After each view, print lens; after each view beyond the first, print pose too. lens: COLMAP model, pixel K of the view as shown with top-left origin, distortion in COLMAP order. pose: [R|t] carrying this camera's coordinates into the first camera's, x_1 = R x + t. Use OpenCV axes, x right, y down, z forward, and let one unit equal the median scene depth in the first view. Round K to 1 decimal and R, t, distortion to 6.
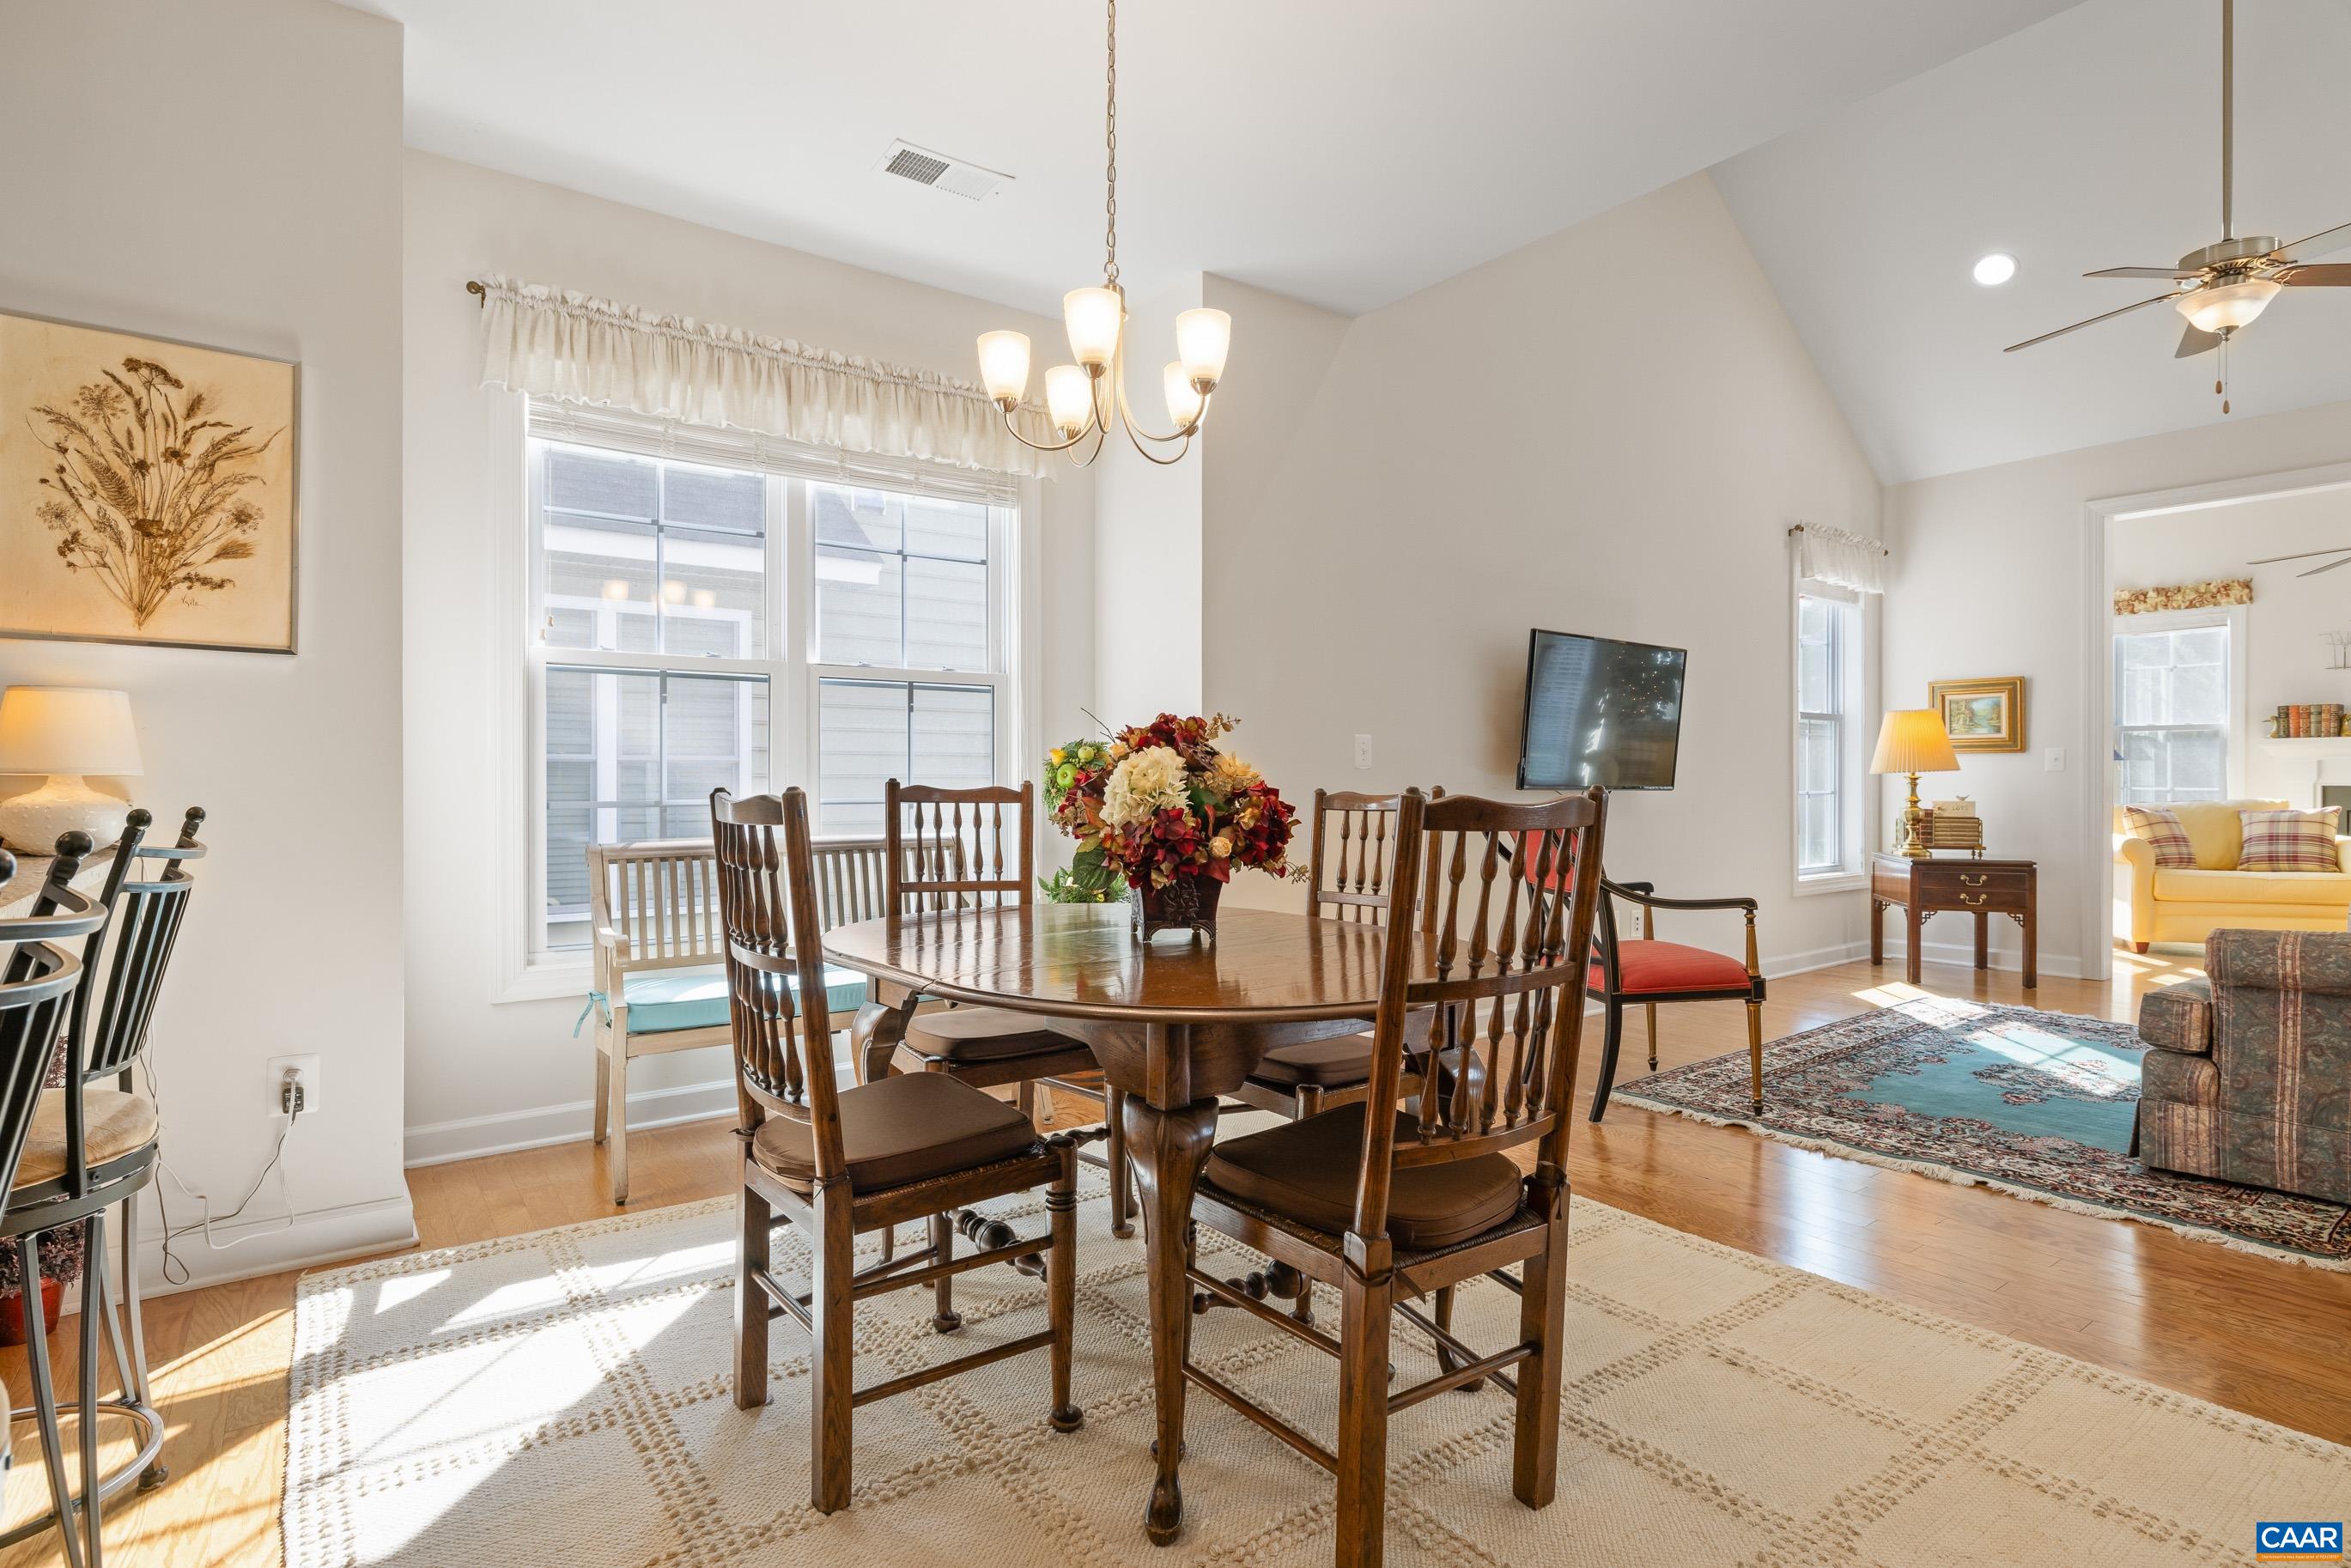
lens RADIAL K [[1175.0, 0, 1162.3], [0, 1175.0, 786.0], [0, 0, 1]] dist [-0.000258, -0.000486]
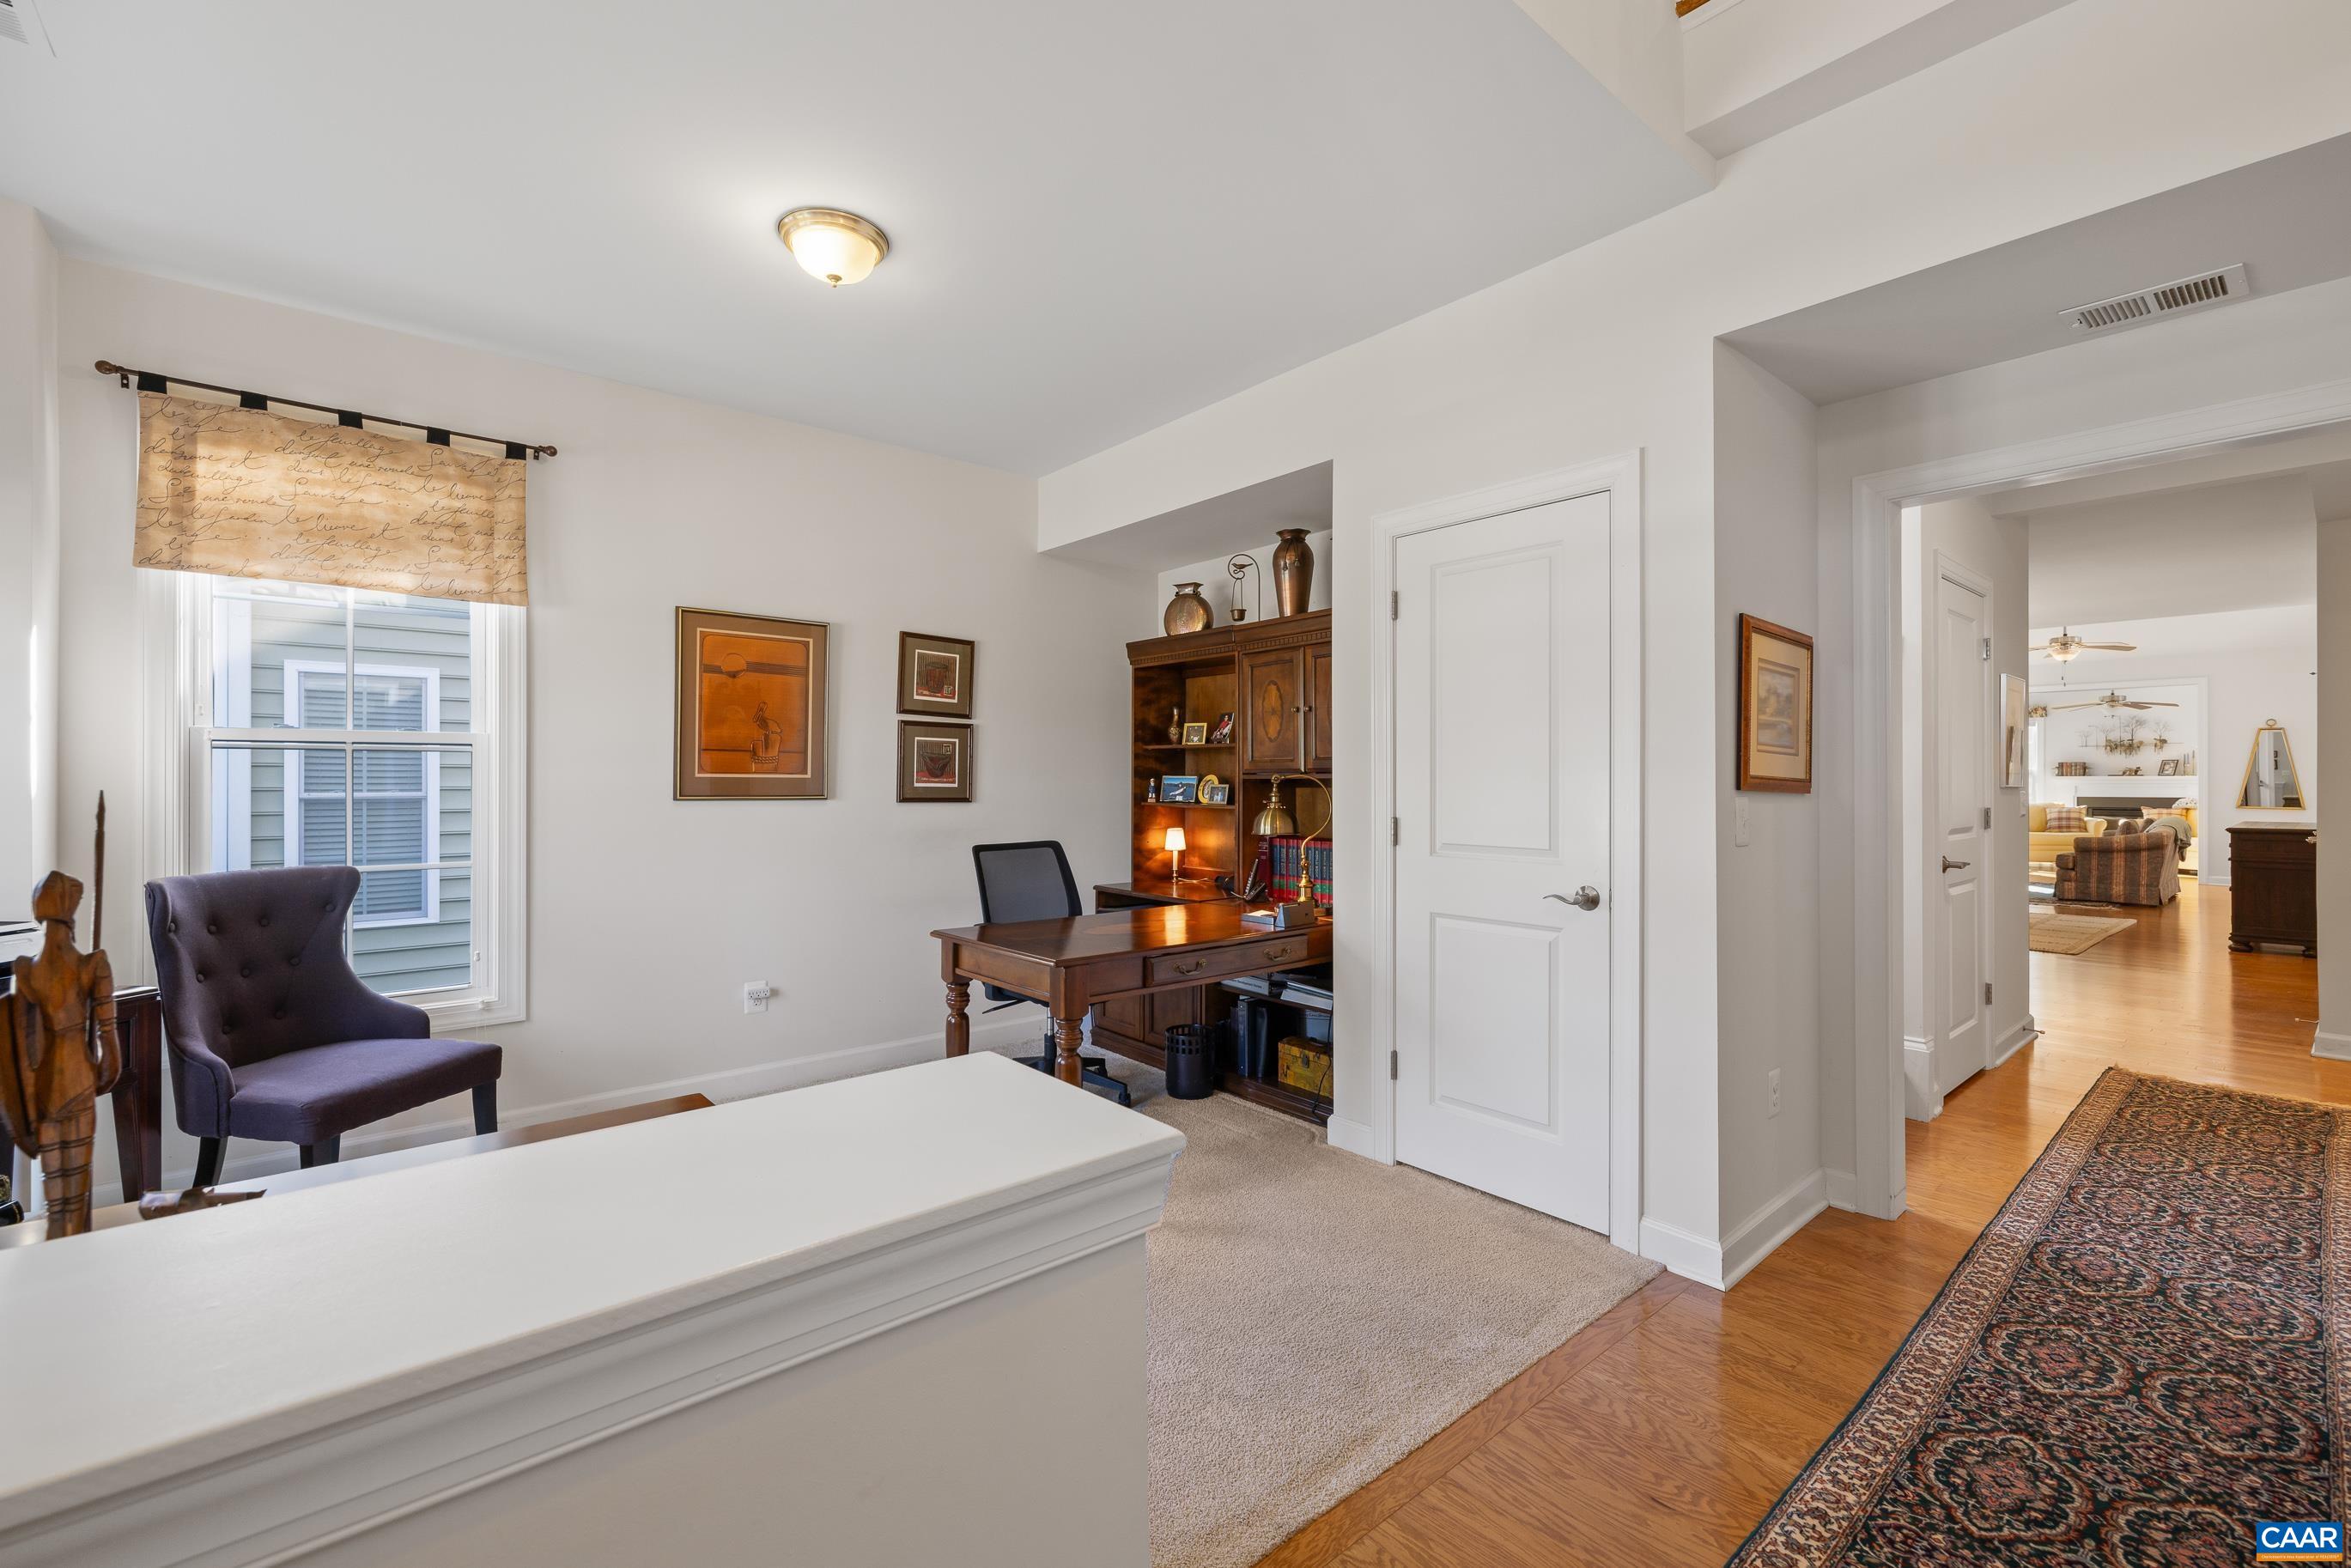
lens RADIAL K [[989.4, 0, 1172.9], [0, 989.4, 781.2], [0, 0, 1]] dist [0.000393, 0.001578]
pose [[0.997829, -0.001738, 0.065842, -1.065453], [0.002171, 0.999977, -0.006502, -0.025508], [-0.065829, 0.006631, 0.997809, -0.965584]]
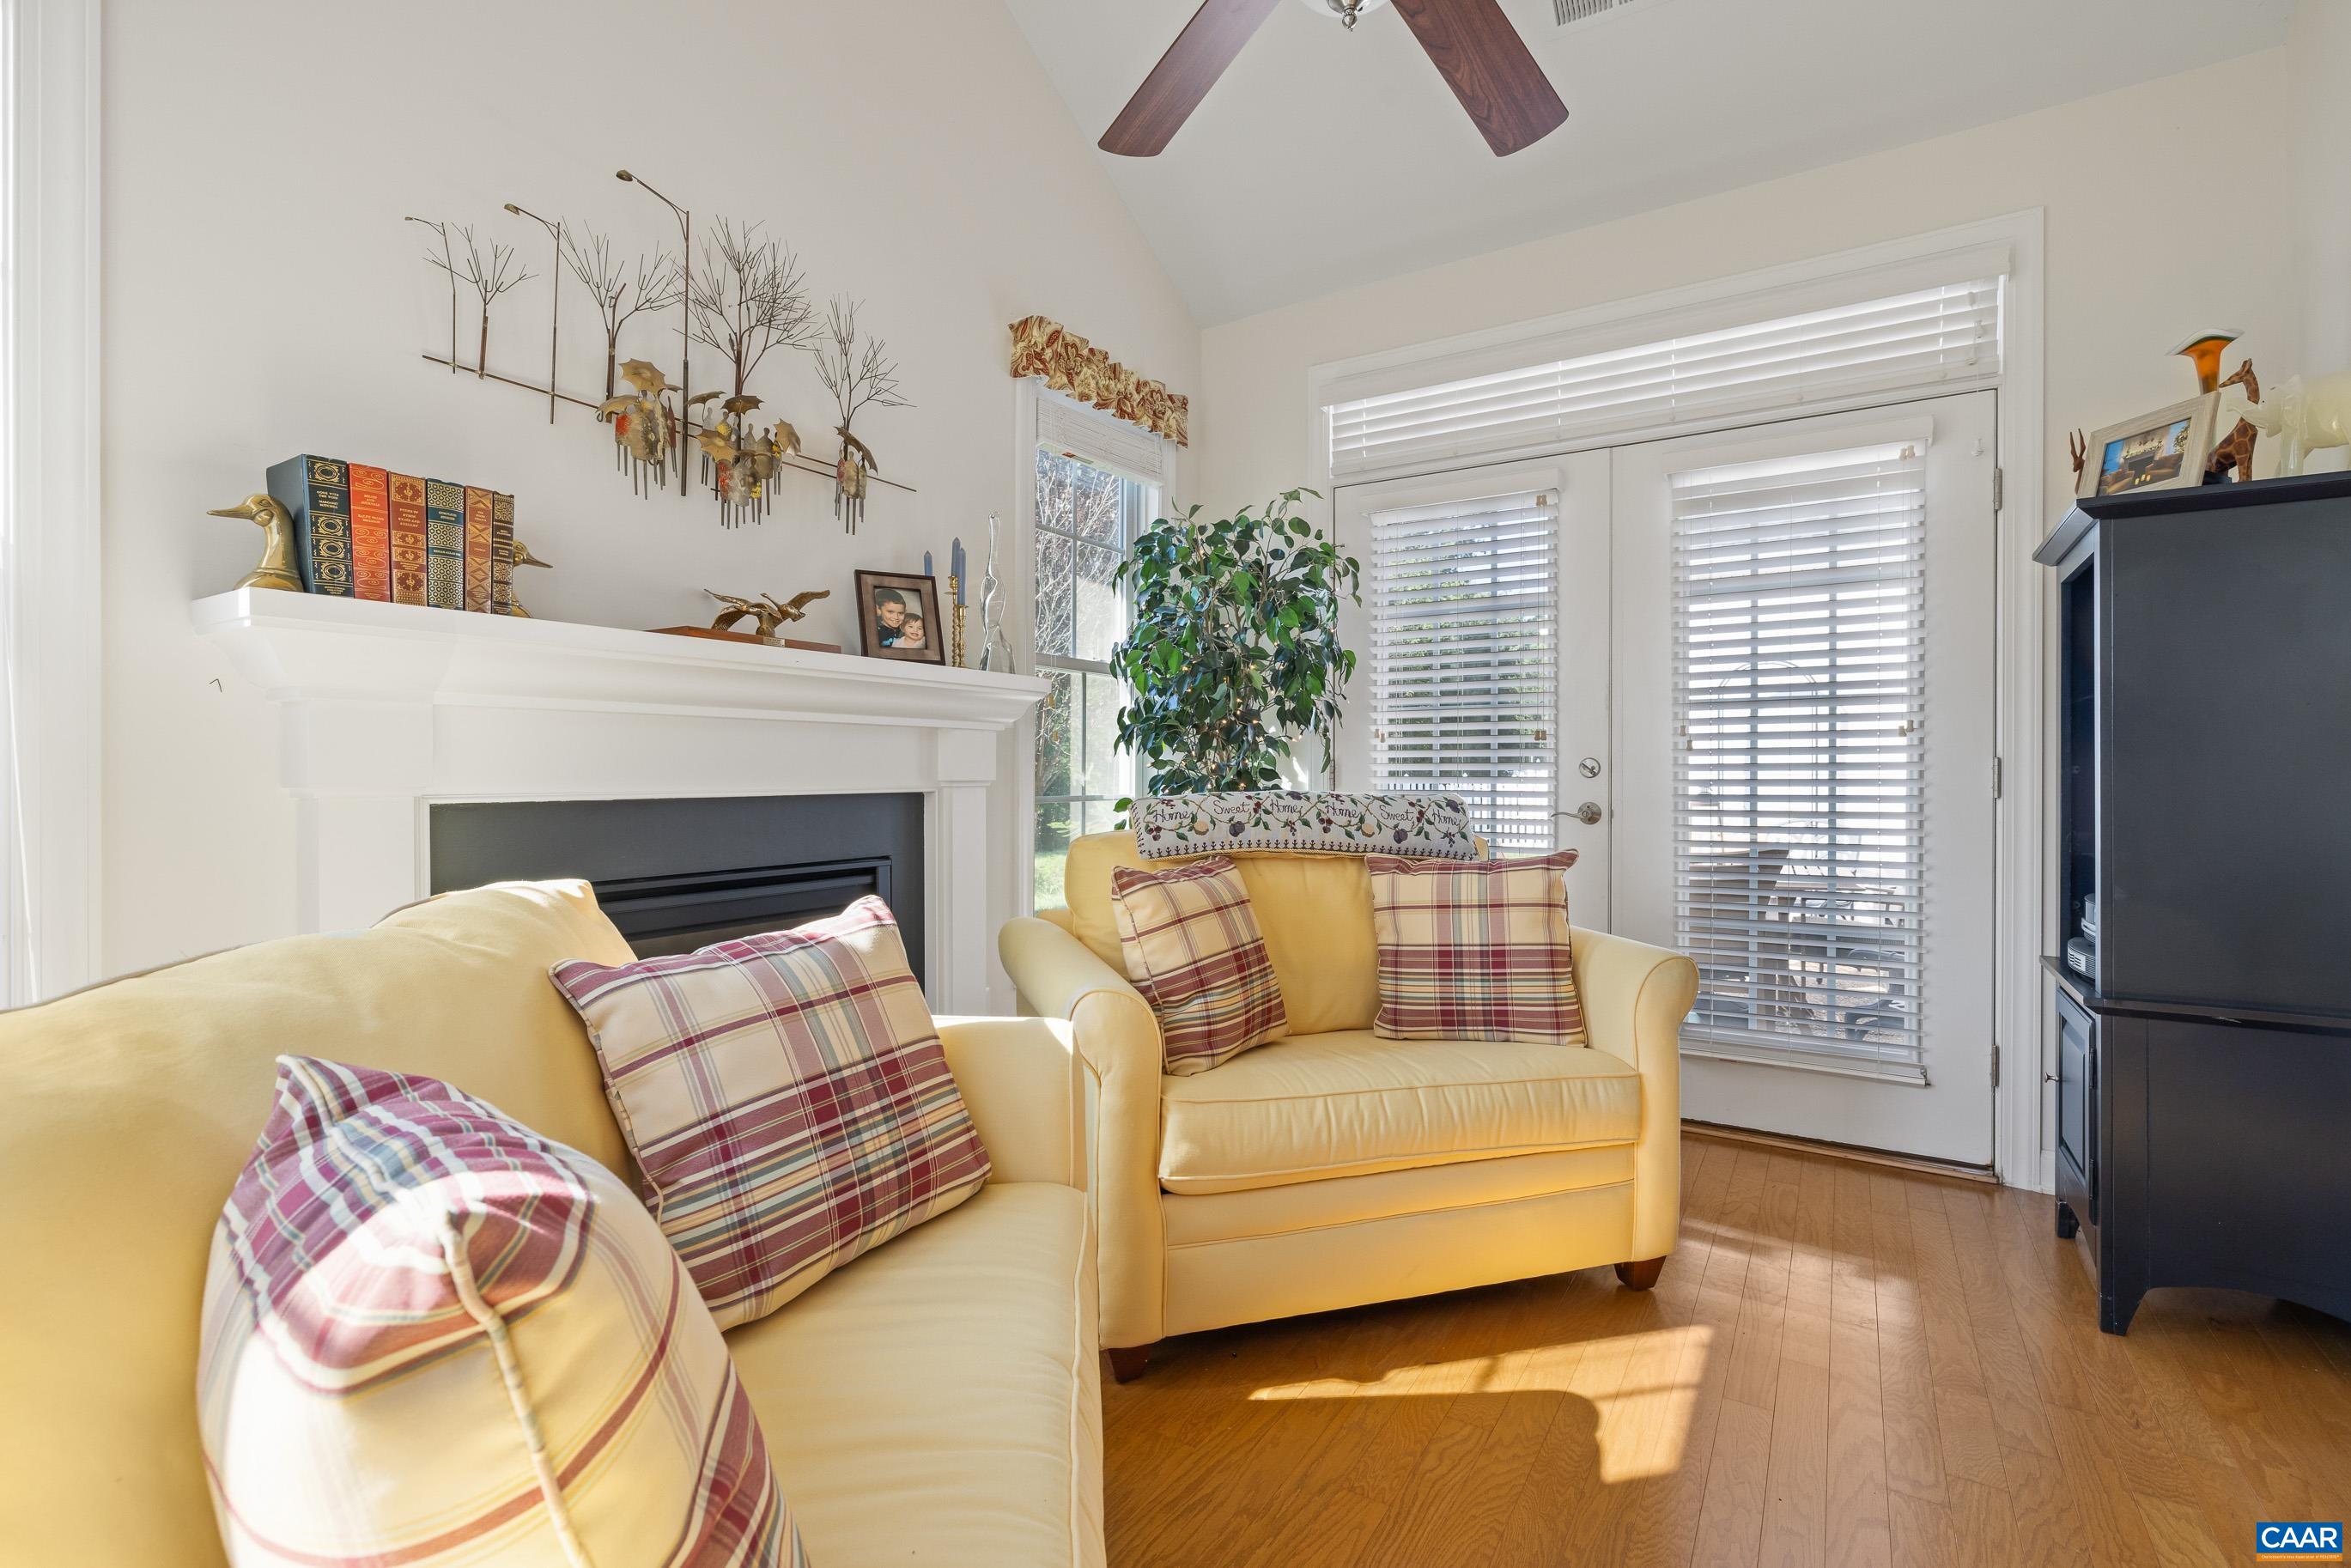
lens RADIAL K [[1081.1, 0, 1173.4], [0, 1081.1, 778.4], [0, 0, 1]] dist [0.001308, 0.000069]
pose [[-0.348662, -0.003779, 0.937241, 0.804833], [0.002319, 0.999985, 0.004895, -0.006846], [-0.937246, 0.003881, -0.348648, 1.059478]]
